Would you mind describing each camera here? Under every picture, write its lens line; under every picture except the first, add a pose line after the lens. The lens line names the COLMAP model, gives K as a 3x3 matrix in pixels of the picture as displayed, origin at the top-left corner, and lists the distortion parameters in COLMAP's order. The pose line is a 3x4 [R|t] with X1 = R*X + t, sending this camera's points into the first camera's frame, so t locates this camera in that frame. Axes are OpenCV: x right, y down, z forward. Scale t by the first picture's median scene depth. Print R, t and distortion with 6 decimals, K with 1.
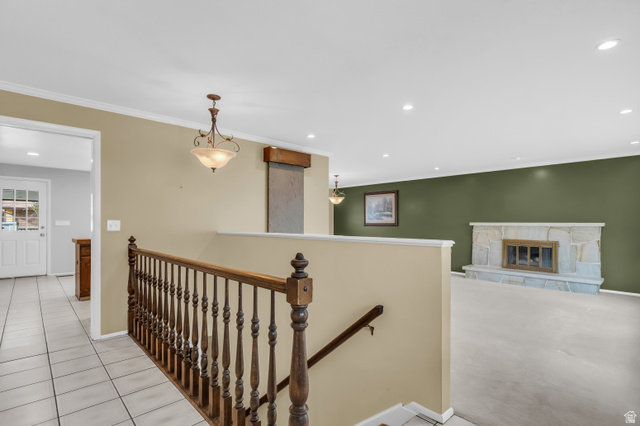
lens RADIAL K [[306.0, 0, 321.2], [0, 306.0, 222.2], [0, 0, 1]] dist [0.000202, 0.000028]
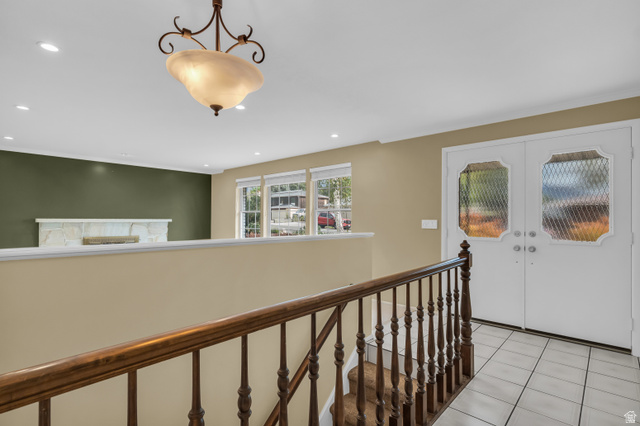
lens RADIAL K [[312.4, 0, 322.1], [0, 312.4, 209.8], [0, 0, 1]] dist [0.000825, 0.000111]
pose [[-0.060089, 0.027649, 0.997810, -0.399366], [-0.006582, 0.999584, -0.028095, -0.003886], [-0.998171, -0.008256, -0.059882, 0.425173]]
